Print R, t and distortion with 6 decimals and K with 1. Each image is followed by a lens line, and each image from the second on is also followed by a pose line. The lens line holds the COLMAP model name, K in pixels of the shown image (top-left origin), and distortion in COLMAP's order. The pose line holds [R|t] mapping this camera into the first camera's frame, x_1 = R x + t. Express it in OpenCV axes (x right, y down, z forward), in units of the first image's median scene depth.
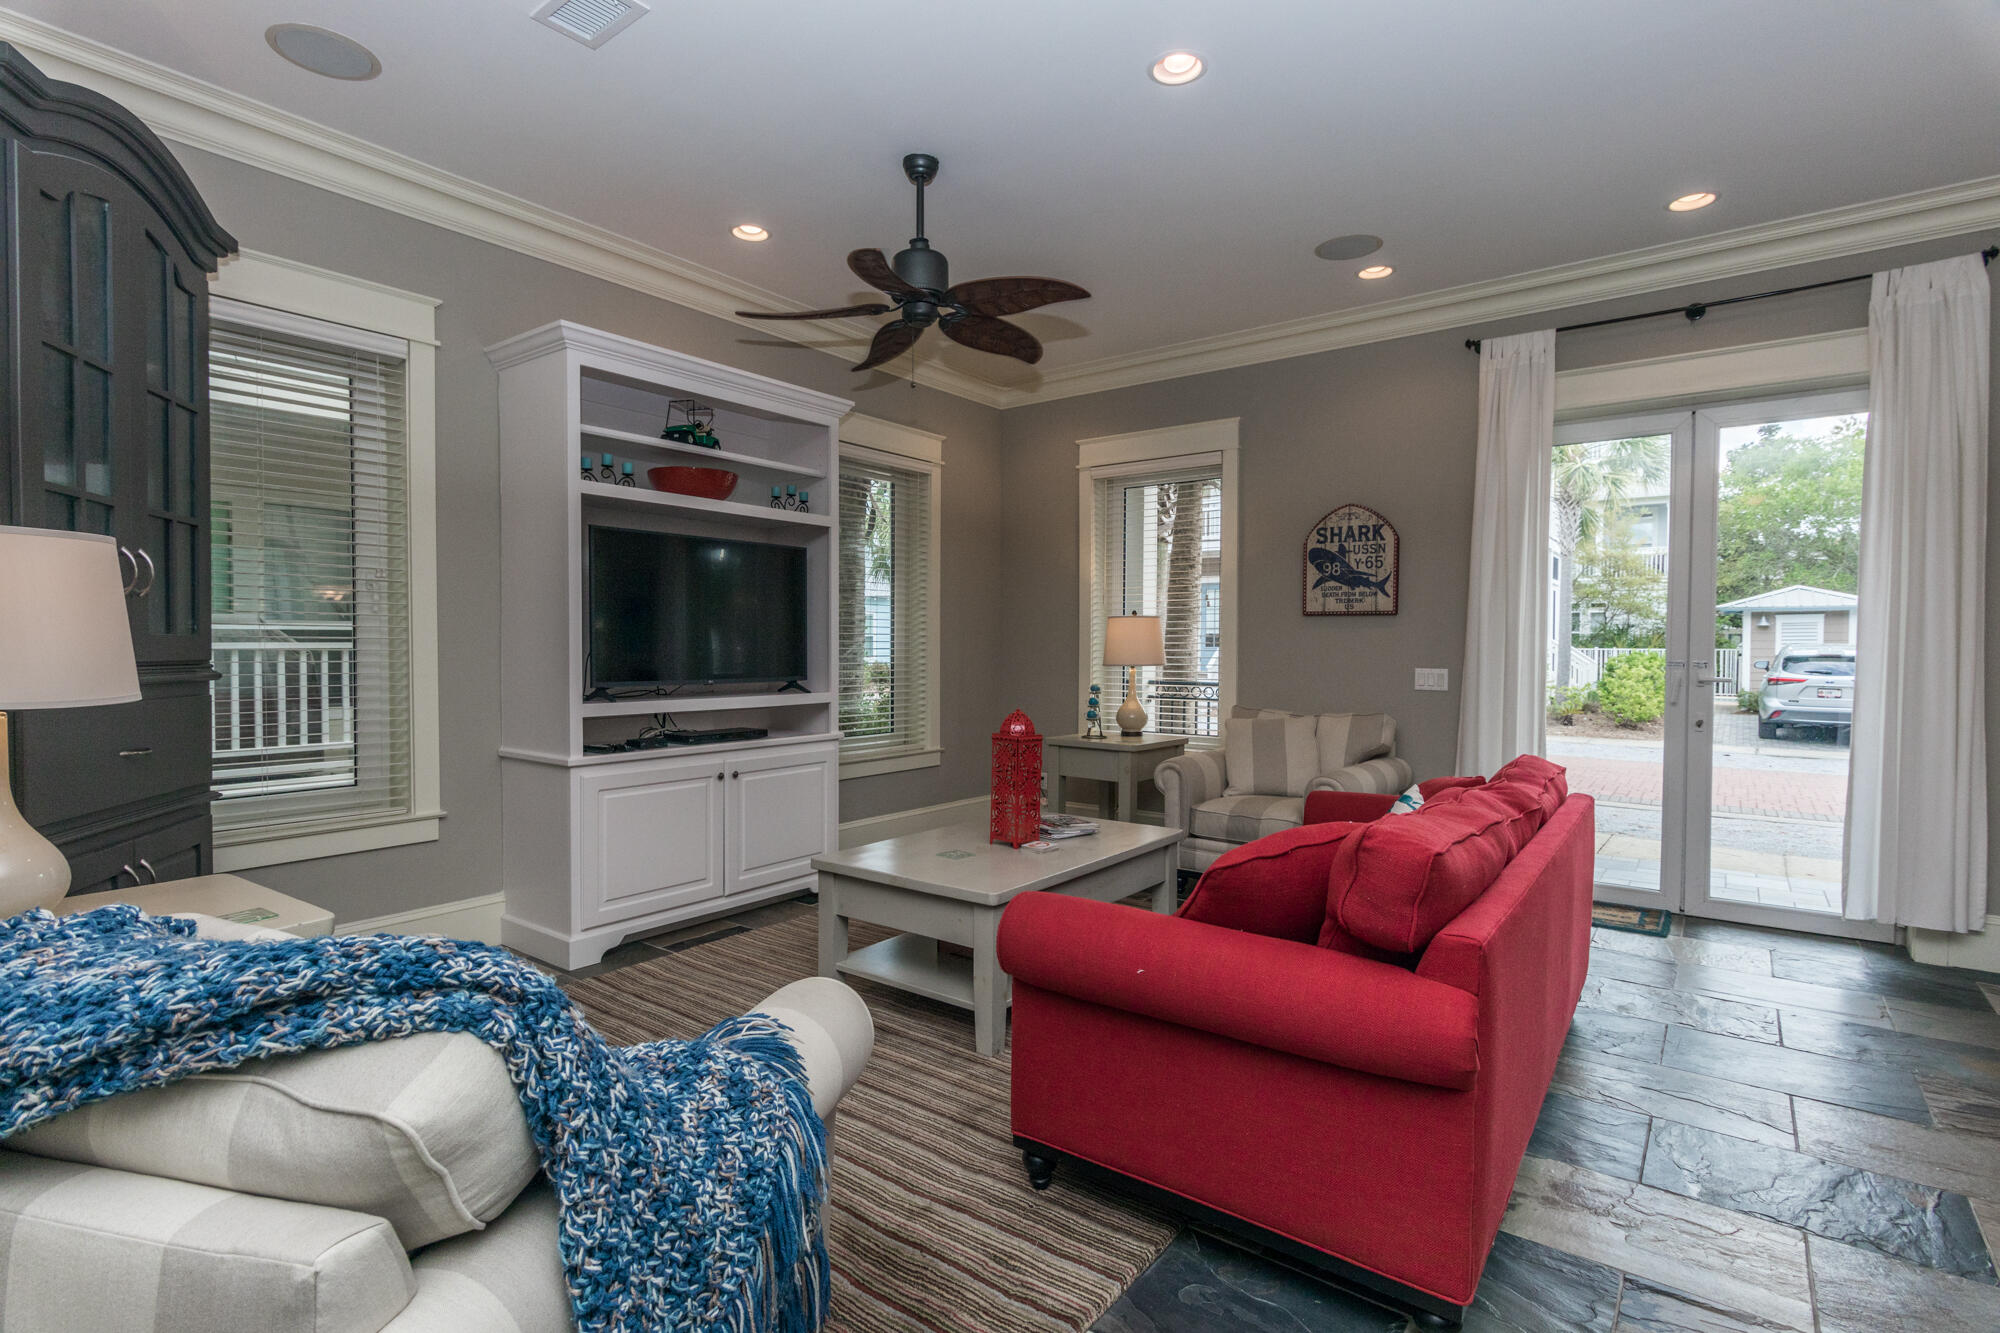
lens RADIAL K [[962.2, 0, 1000.0], [0, 962.2, 666.5], [0, 0, 1]] dist [-0.000478, -0.000214]
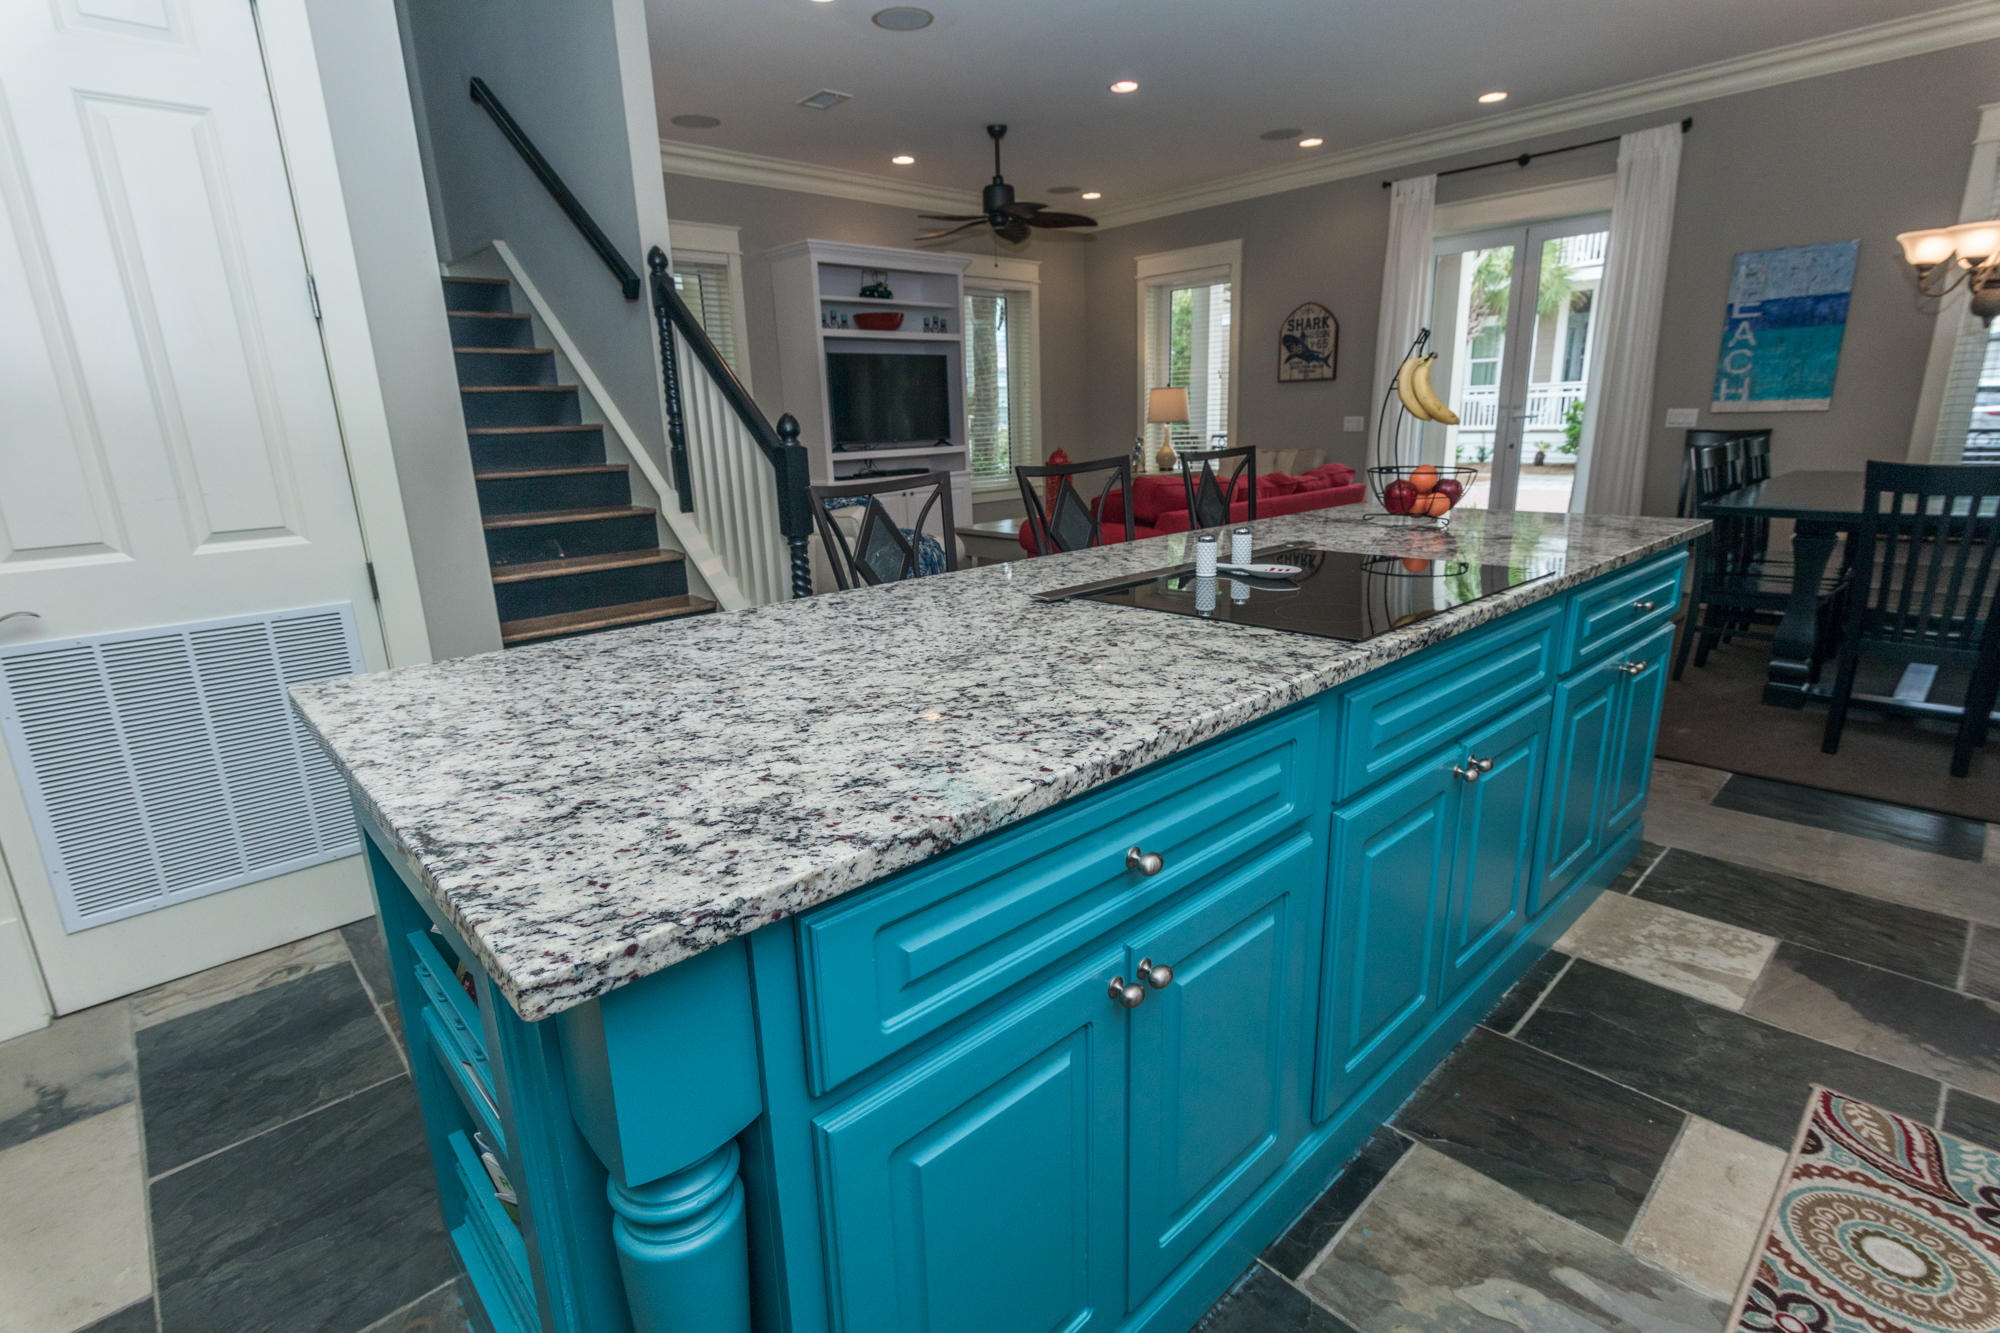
lens RADIAL K [[941.9, 0, 1000.0], [0, 941.9, 666.5], [0, 0, 1]] dist [0.003084, 0.000425]
pose [[0.985853, 0.005713, -0.167514, 0.167038], [0.034472, 0.971142, 0.235999, 0.016736], [0.164028, -0.238435, 0.957206, -0.674313]]
